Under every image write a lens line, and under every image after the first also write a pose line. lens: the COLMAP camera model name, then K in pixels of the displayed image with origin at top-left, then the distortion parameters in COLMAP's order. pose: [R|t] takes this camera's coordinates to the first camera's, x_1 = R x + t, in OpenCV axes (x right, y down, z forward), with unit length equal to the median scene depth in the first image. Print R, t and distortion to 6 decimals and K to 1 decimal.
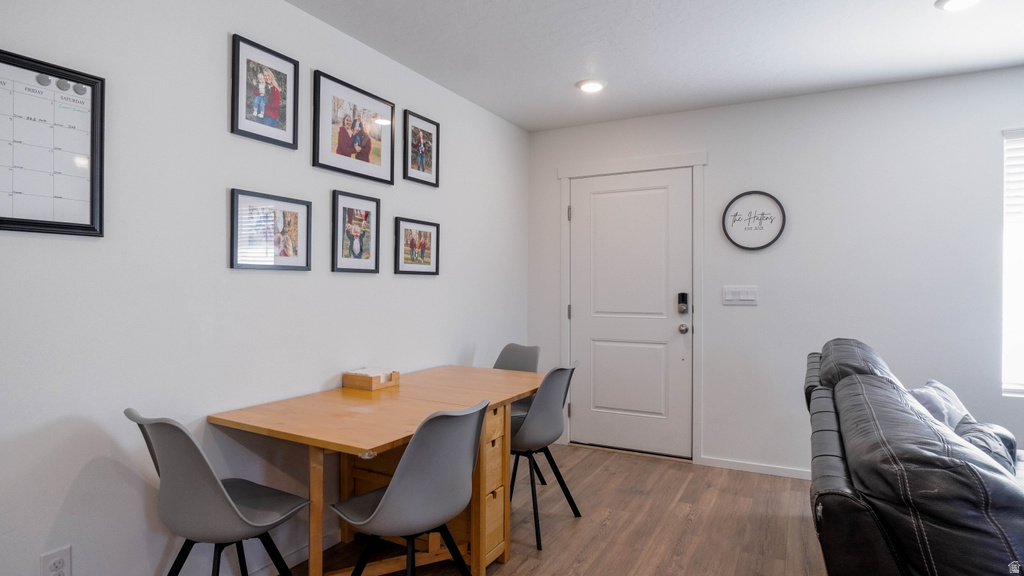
lens RADIAL K [[558.6, 0, 515.5], [0, 558.6, 287.7], [0, 0, 1]] dist [-0.031719, 0.007663]
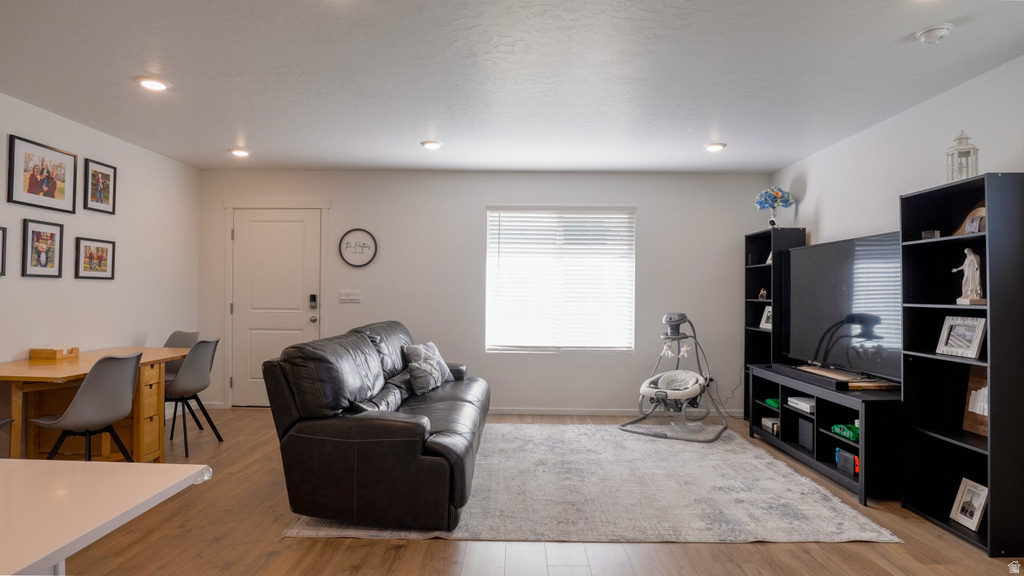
lens RADIAL K [[558.6, 0, 506.4], [0, 558.6, 290.2], [0, 0, 1]] dist [-0.031719, 0.007663]
pose [[0.893289, 0.010529, 0.449359, 0.122057], [-0.008763, 0.999944, -0.006009, 0.003025], [-0.449397, 0.001430, 0.893331, -0.673820]]
